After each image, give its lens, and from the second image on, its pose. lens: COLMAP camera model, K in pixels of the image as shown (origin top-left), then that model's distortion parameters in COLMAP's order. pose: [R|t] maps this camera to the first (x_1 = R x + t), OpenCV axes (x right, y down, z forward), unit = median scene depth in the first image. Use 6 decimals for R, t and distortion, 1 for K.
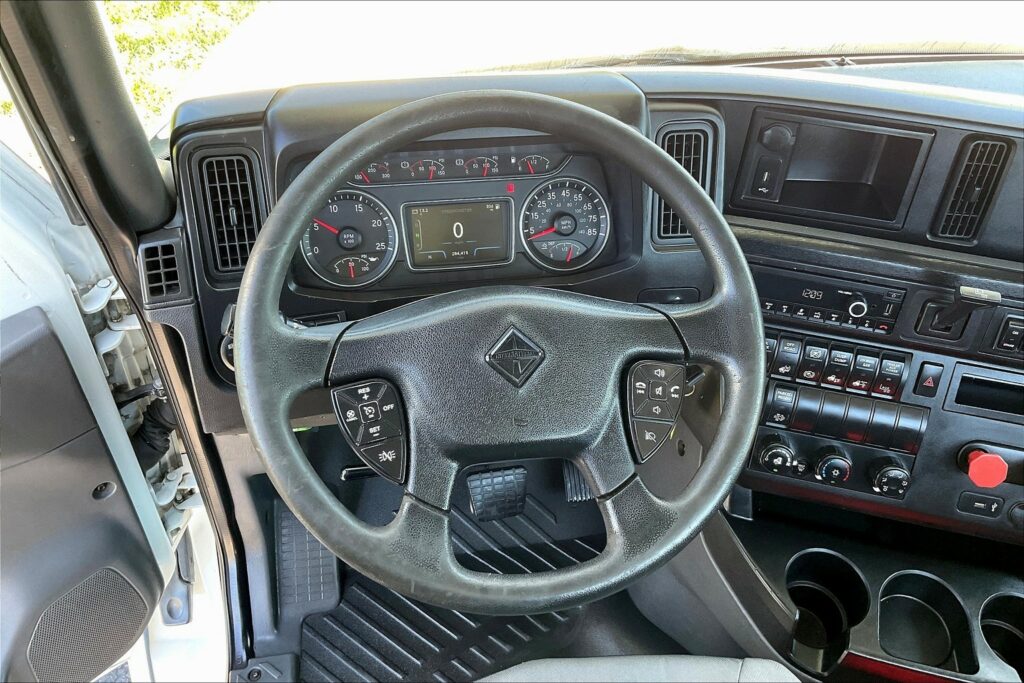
lens RADIAL K [[846.6, 0, 512.0], [0, 846.6, 341.5], [0, 0, 1]] dist [0.110699, -0.192625]
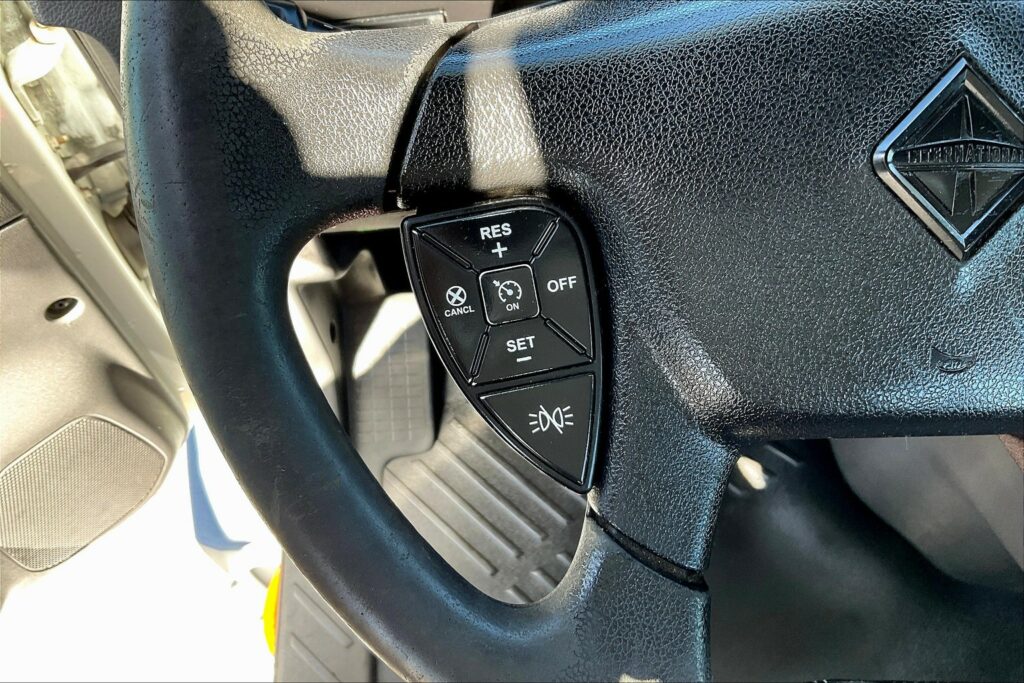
lens RADIAL K [[846.6, 0, 512.0], [0, 846.6, 341.5], [0, 0, 1]] dist [0.110699, -0.192625]
pose [[0.990545, 0.090029, -0.103518, -0.091044], [-0.057763, 0.958106, 0.280528, 0.001421], [0.124437, -0.271896, 0.954247, 0.467187]]
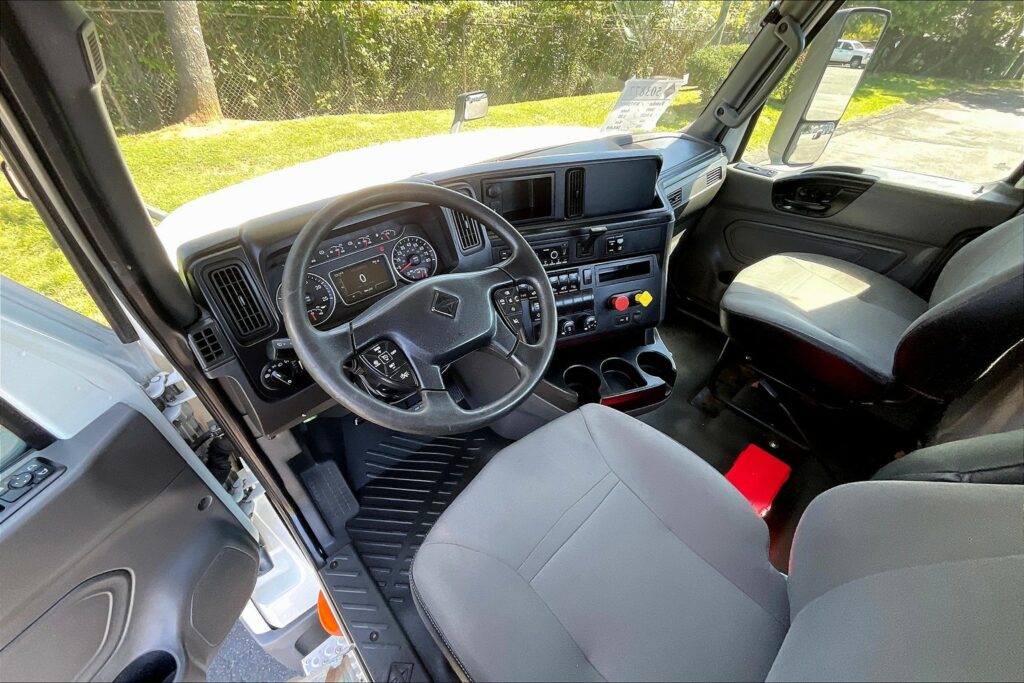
lens RADIAL K [[419.6, 0, 510.7], [0, 419.6, 347.3], [0, 0, 1]] dist [-0.001731, -0.000022]
pose [[0.850543, -0.365807, 0.377840, -0.193744], [0.372635, 0.926173, 0.057852, 0.078299], [-0.371108, 0.091591, 0.924062, 0.039818]]
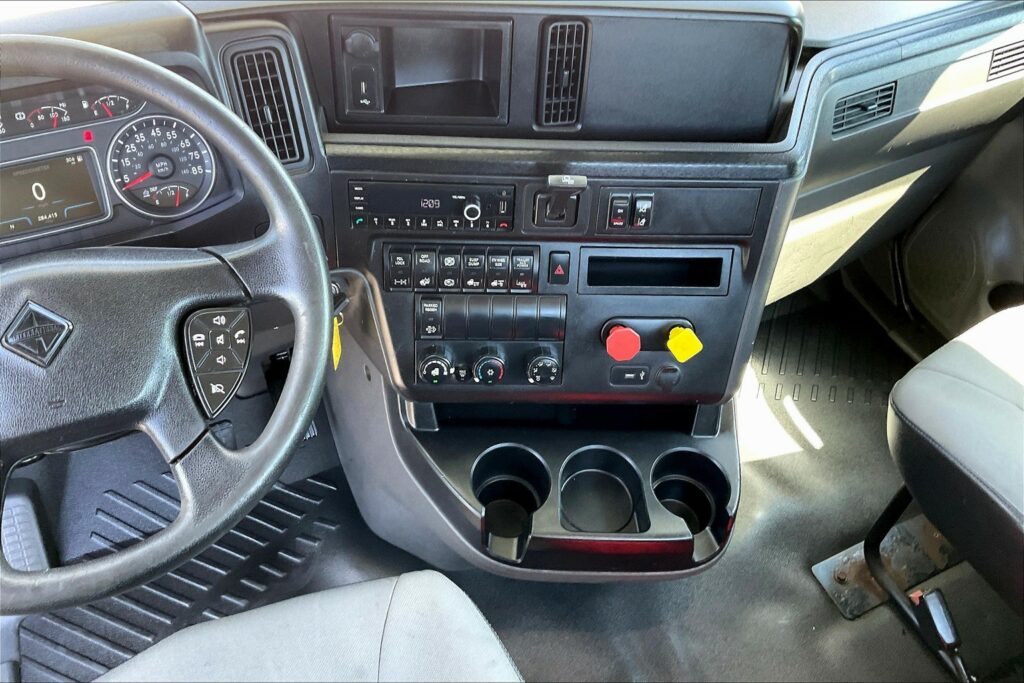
lens RADIAL K [[846.6, 0, 512.0], [0, 846.6, 341.5], [0, 0, 1]] dist [0.110699, -0.192625]
pose [[0.969162, -0.186549, 0.161012, 0.249006], [0.169140, 0.978753, 0.115904, 0.003402], [-0.179213, -0.085096, 0.980123, 0.004785]]
